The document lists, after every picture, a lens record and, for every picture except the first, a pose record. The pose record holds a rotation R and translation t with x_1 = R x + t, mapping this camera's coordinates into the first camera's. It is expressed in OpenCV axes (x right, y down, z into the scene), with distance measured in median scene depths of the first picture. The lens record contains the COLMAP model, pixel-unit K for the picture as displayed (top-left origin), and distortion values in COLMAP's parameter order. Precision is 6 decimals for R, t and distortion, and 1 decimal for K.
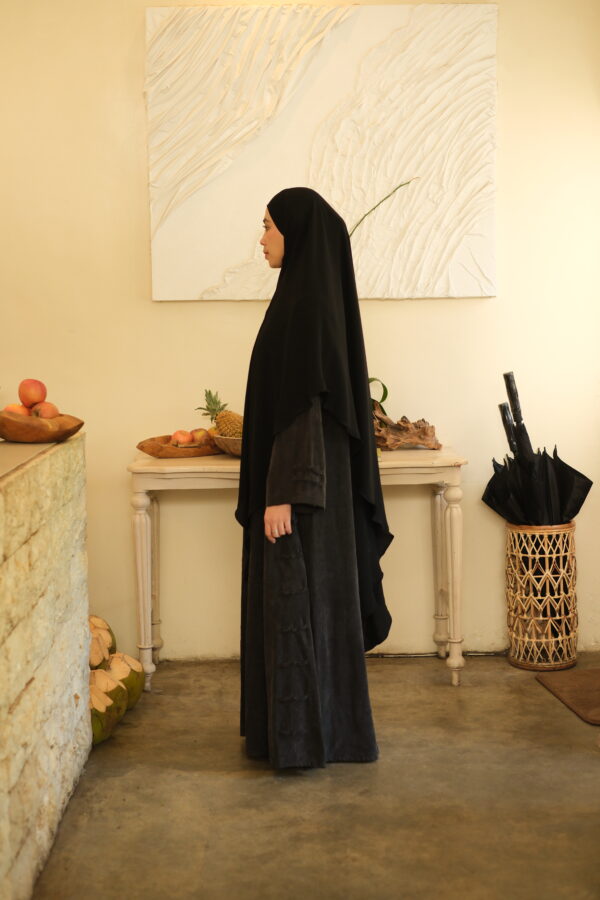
lens RADIAL K [[1415.1, 0, 302.6], [0, 1415.1, 461.3], [0, 0, 1]] dist [-0.009987, 0.011334]
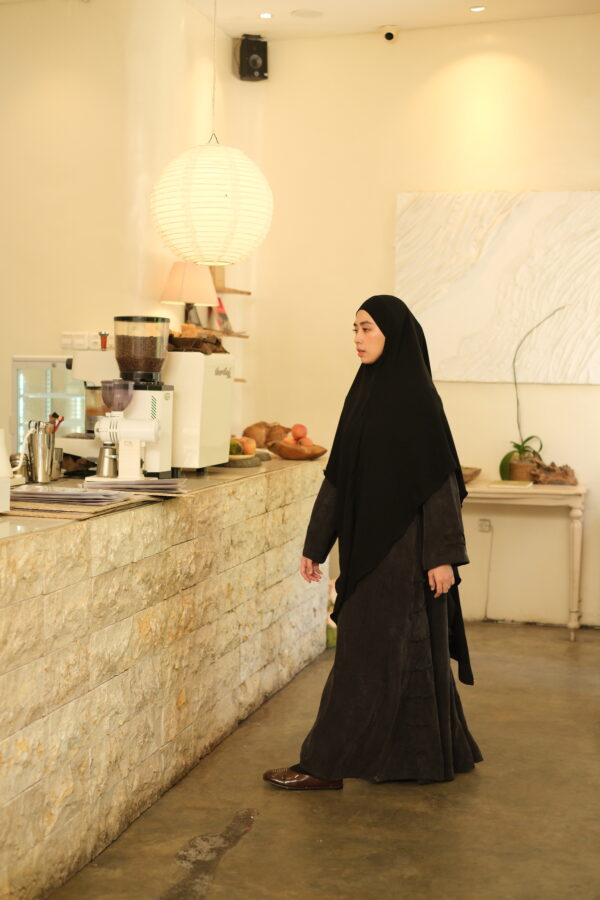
lens RADIAL K [[1415.1, 0, 302.6], [0, 1415.1, 461.3], [0, 0, 1]] dist [-0.009987, 0.011334]
pose [[0.968522, 0.049263, -0.244006, 0.184502], [-0.060201, 0.997479, -0.037568, 0.040761], [0.241541, 0.051075, 0.969046, -0.528922]]
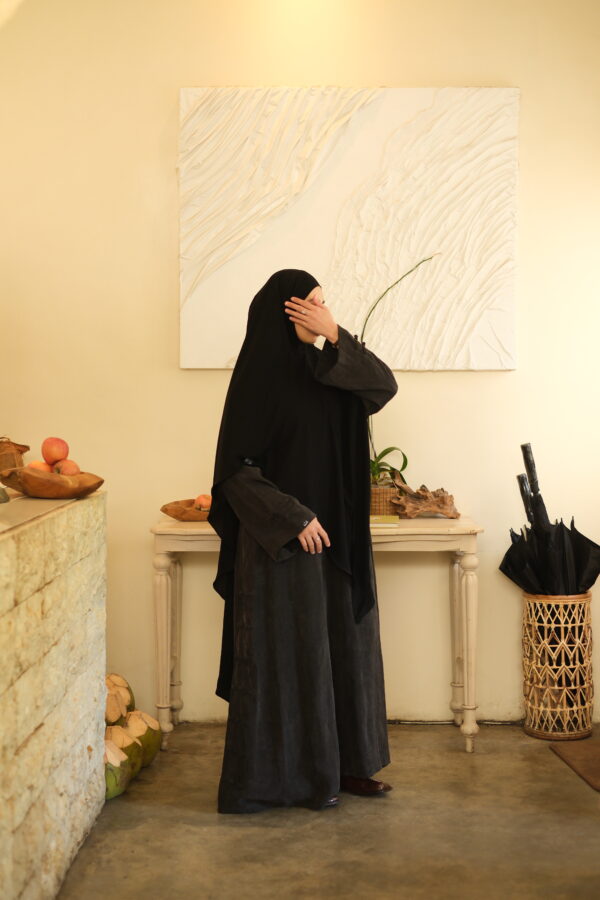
lens RADIAL K [[1415.1, 0, 302.6], [0, 1415.1, 461.3], [0, 0, 1]] dist [-0.009987, 0.011334]
pose [[0.999282, 0.018199, -0.033234, 0.018816], [-0.020073, 0.998174, -0.056971, 0.011163], [0.032137, 0.057597, 0.997823, -0.020971]]
